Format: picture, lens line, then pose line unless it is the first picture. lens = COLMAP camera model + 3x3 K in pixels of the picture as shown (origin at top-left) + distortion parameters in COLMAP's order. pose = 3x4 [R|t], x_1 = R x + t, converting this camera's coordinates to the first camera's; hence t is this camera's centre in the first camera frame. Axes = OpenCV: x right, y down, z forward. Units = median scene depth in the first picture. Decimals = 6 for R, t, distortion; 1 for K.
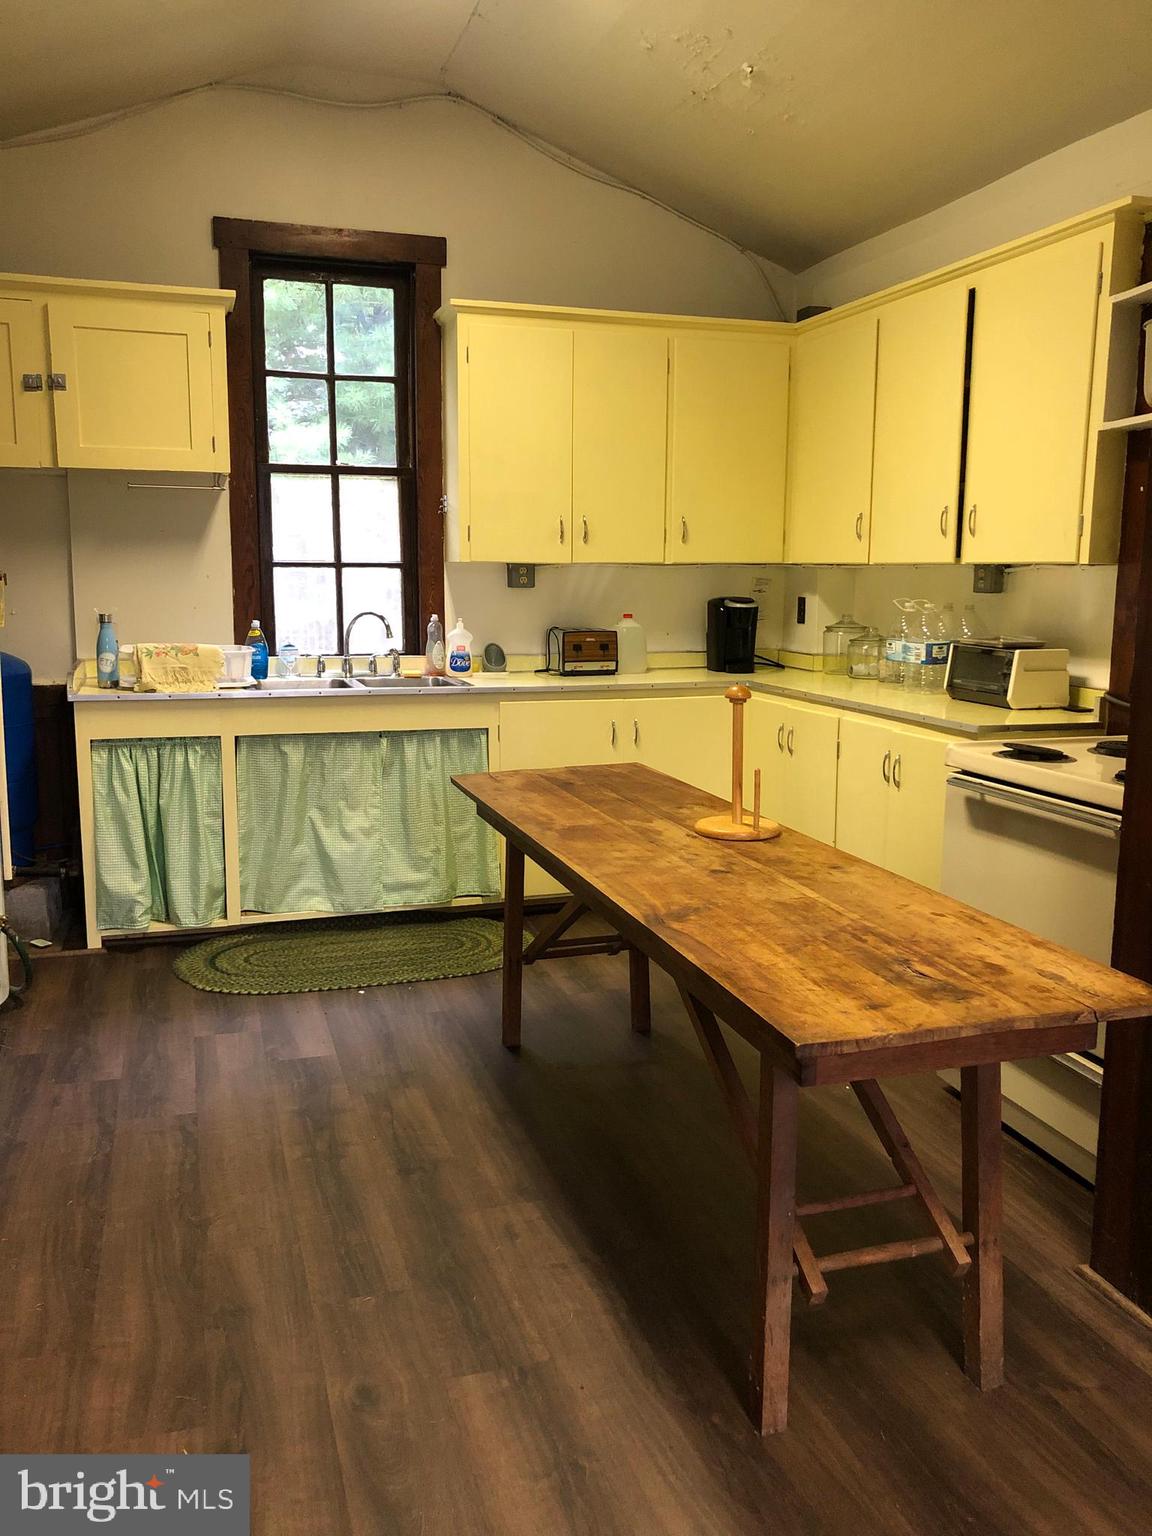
lens RADIAL K [[1252.8, 0, 578.9], [0, 1252.8, 760.9], [0, 0, 1]] dist [0.032027, -0.031535]
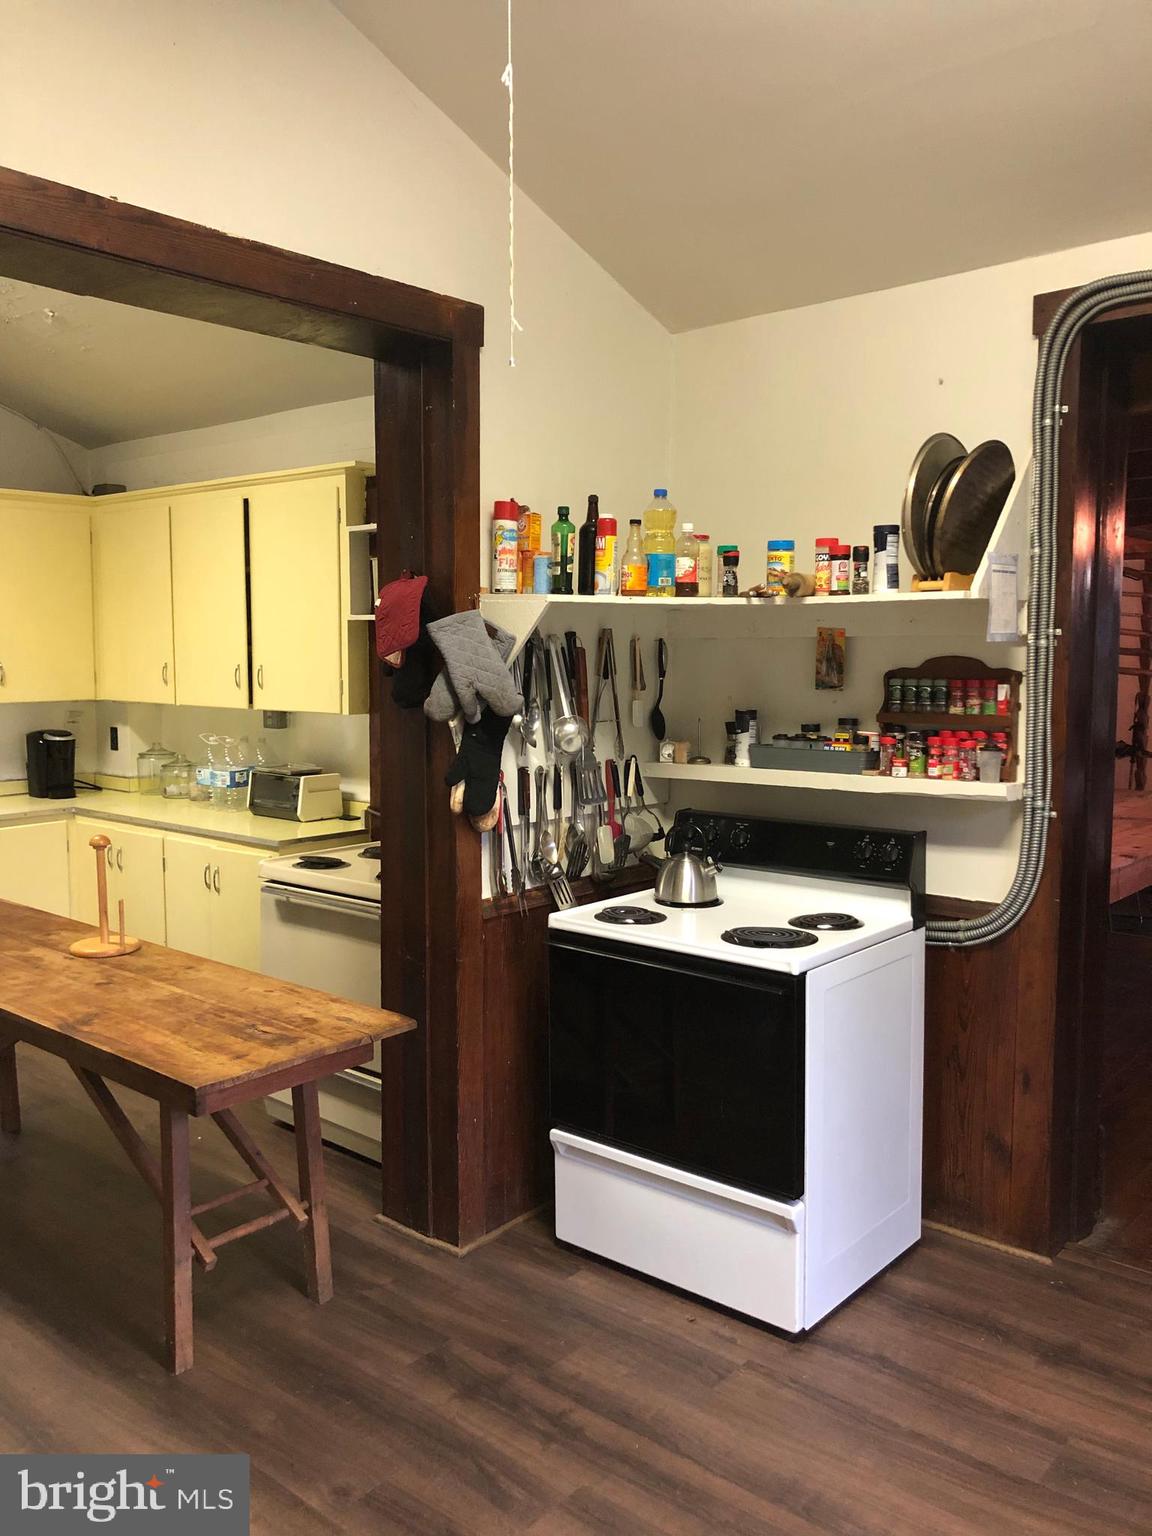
lens RADIAL K [[1252.8, 0, 567.6], [0, 1252.8, 751.6], [0, 0, 1]] dist [0.032027, -0.031535]
pose [[0.851649, -0.049559, 0.521764, -0.096512], [0.083225, 0.995676, -0.041271, -0.038318], [-0.517463, 0.078572, 0.852091, -0.259891]]
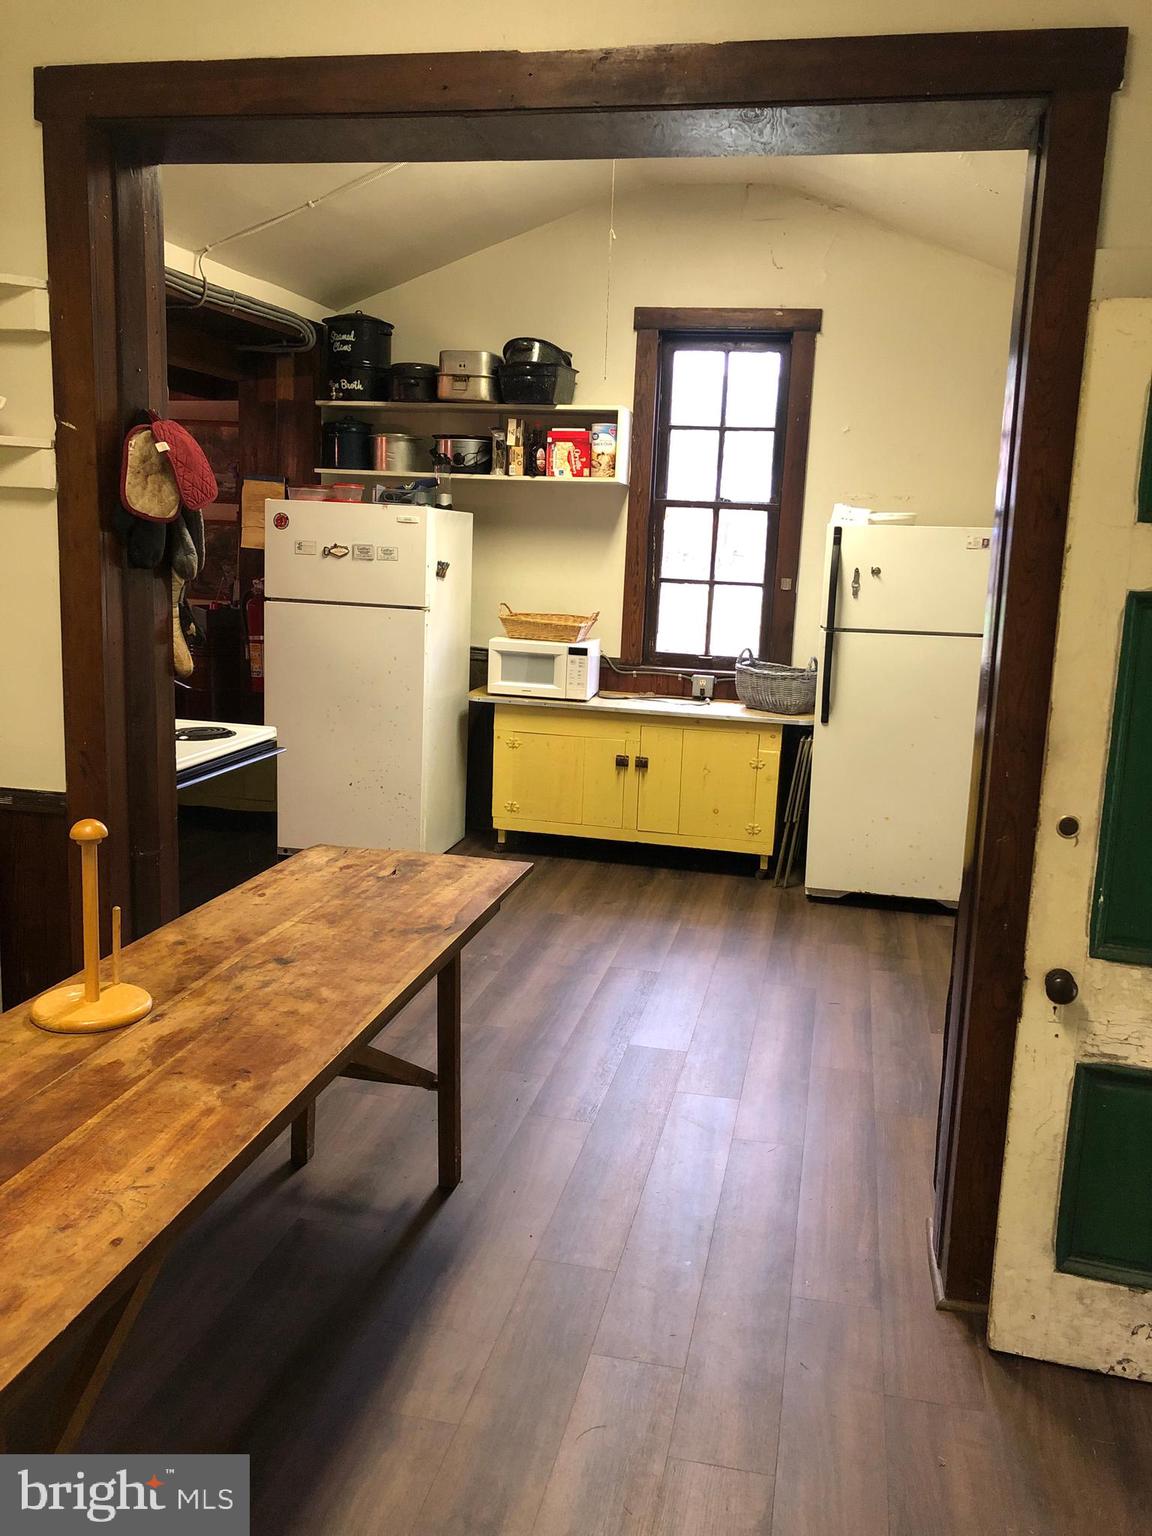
lens RADIAL K [[1252.8, 0, 590.4], [0, 1252.8, 771.8], [0, 0, 1]] dist [0.032027, -0.031535]
pose [[-0.869144, -0.128798, 0.477494, -0.347841], [0.034157, 0.947554, 0.317764, -0.226477], [-0.493379, 0.292492, -0.819162, 1.048870]]
